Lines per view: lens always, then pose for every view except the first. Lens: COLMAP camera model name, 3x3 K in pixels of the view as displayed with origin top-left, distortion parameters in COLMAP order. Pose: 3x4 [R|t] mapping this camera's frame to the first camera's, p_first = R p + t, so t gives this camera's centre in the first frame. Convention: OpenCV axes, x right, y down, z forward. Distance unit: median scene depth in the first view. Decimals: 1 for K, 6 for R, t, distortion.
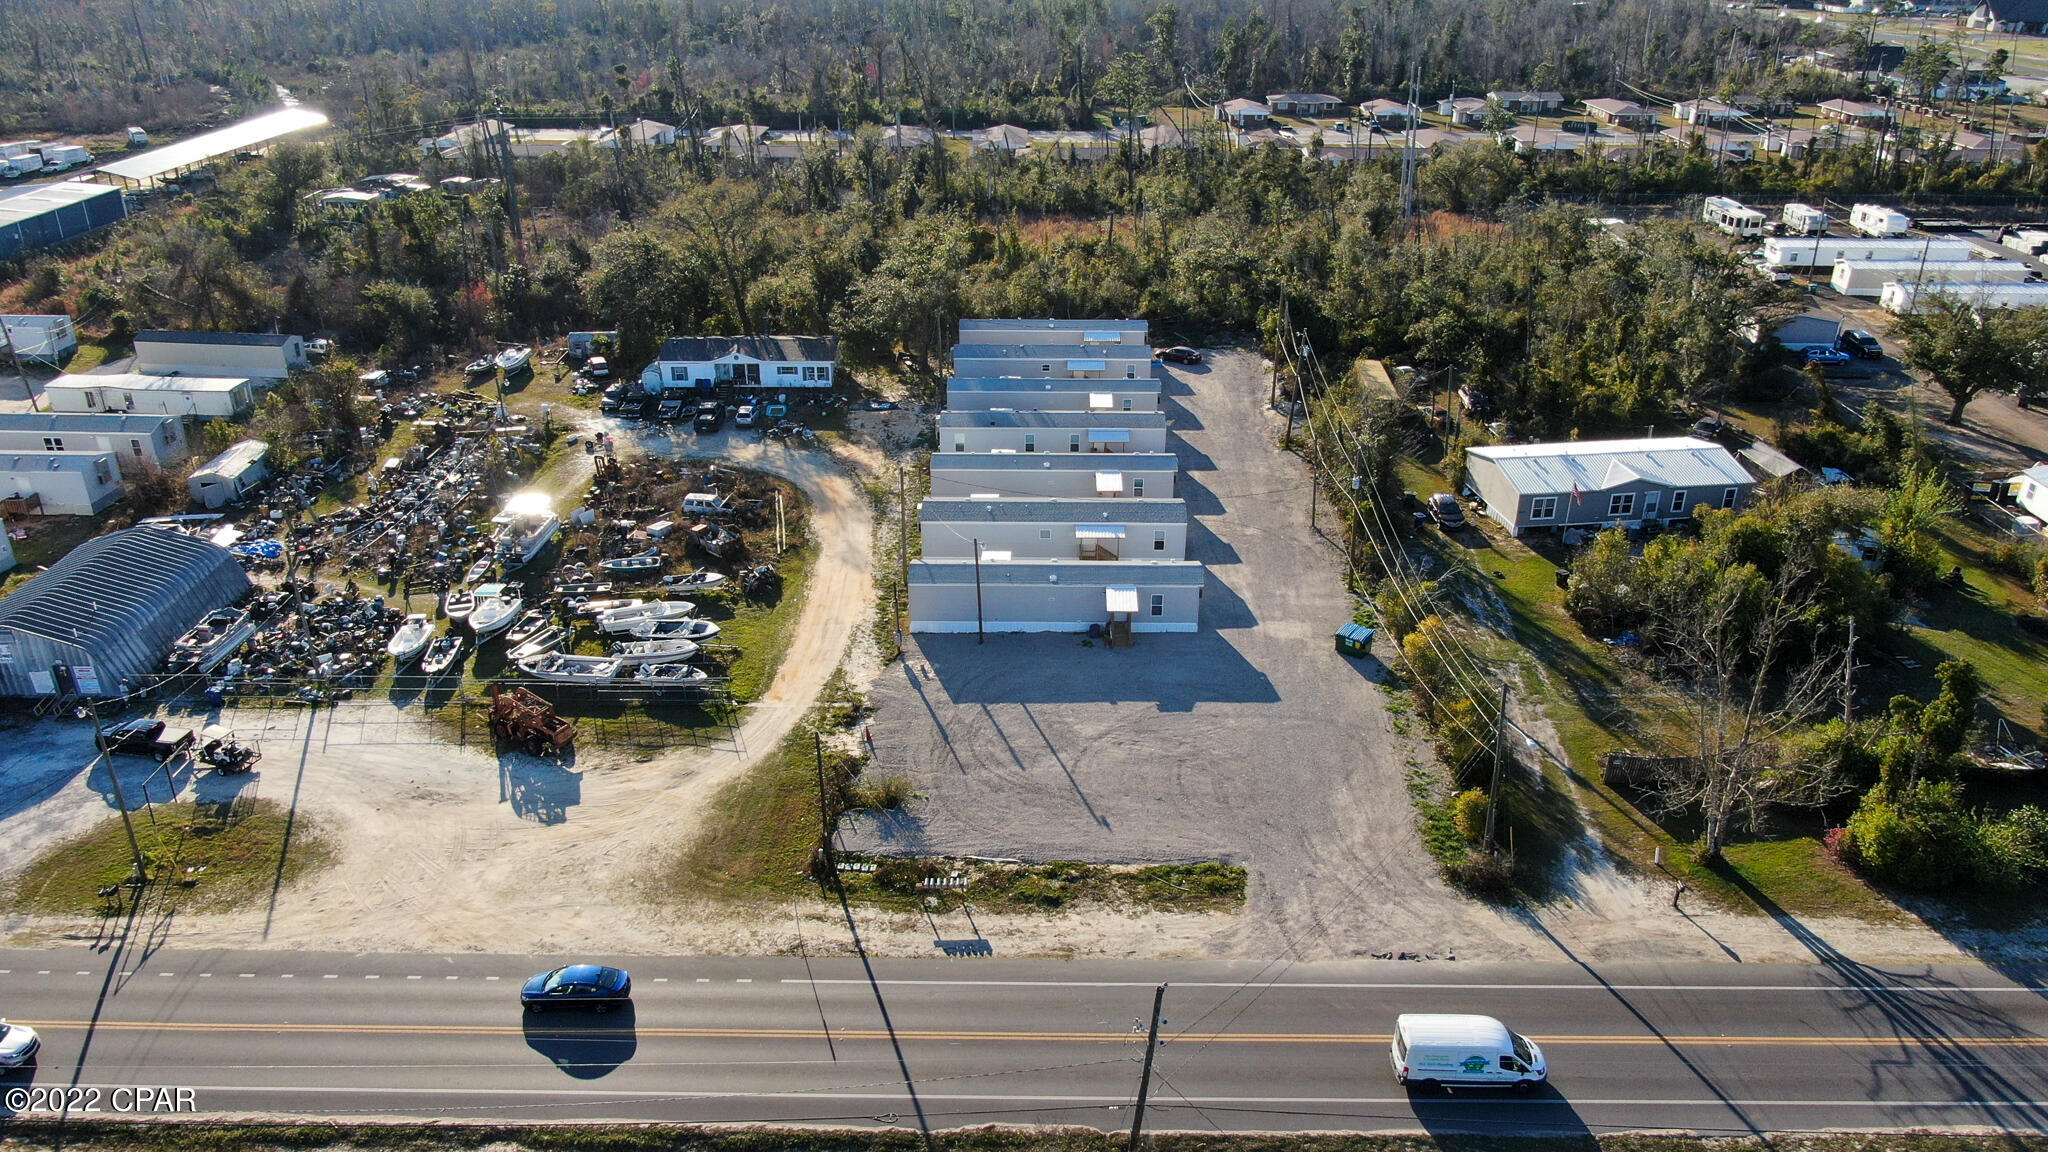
lens RADIAL K [[1474.2, 0, 1024.0], [0, 1474.2, 576.0], [0, 0, 1]] dist [-0.024449, 0.015947]
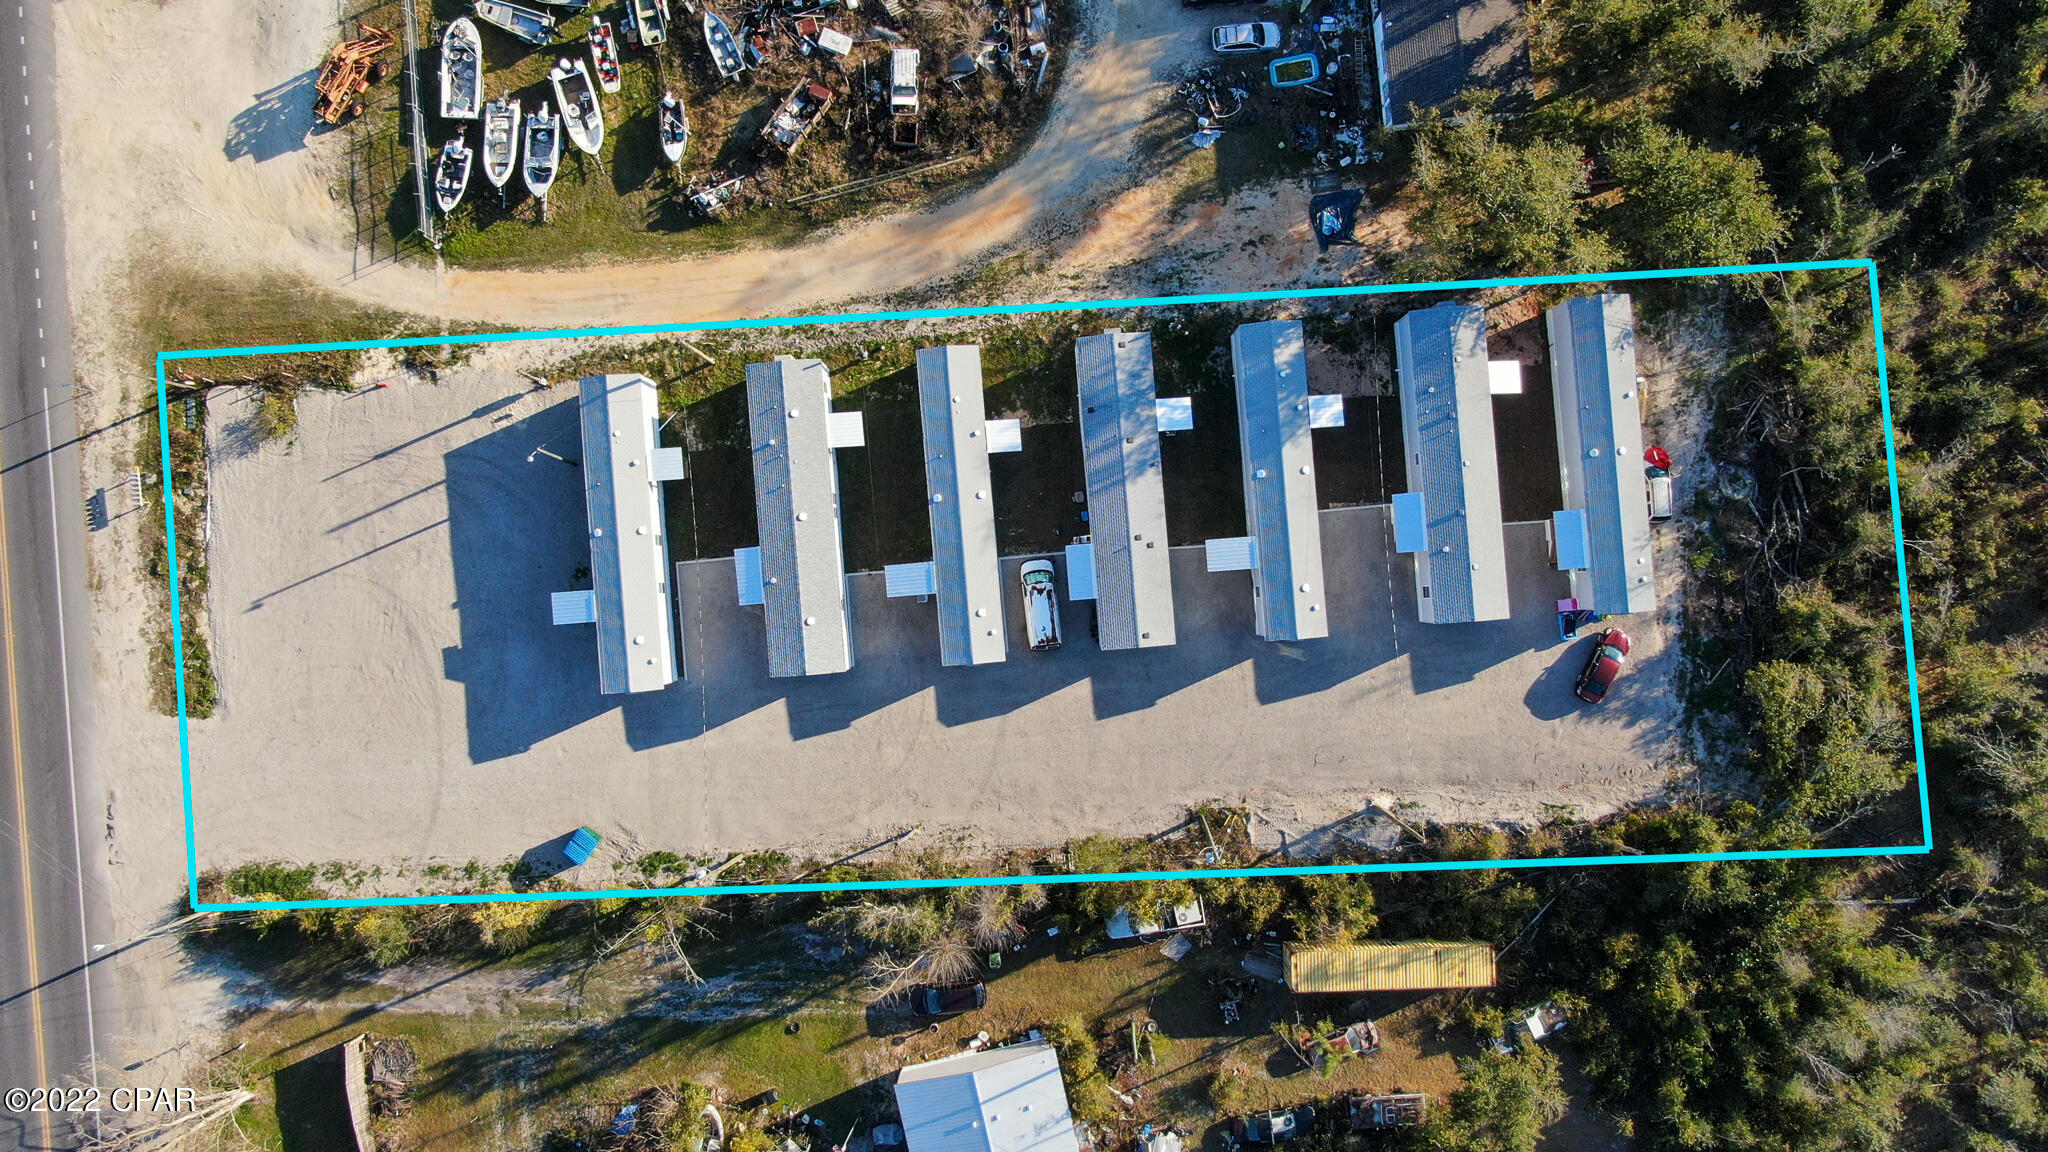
lens RADIAL K [[1474.2, 0, 1024.0], [0, 1474.2, 576.0], [0, 0, 1]] dist [-0.024449, 0.015947]
pose [[0.095559, 0.995357, -0.011512, 0.073301], [-0.418691, 0.050684, 0.906713, -0.833121], [0.903087, -0.081825, 0.421590, 0.743162]]
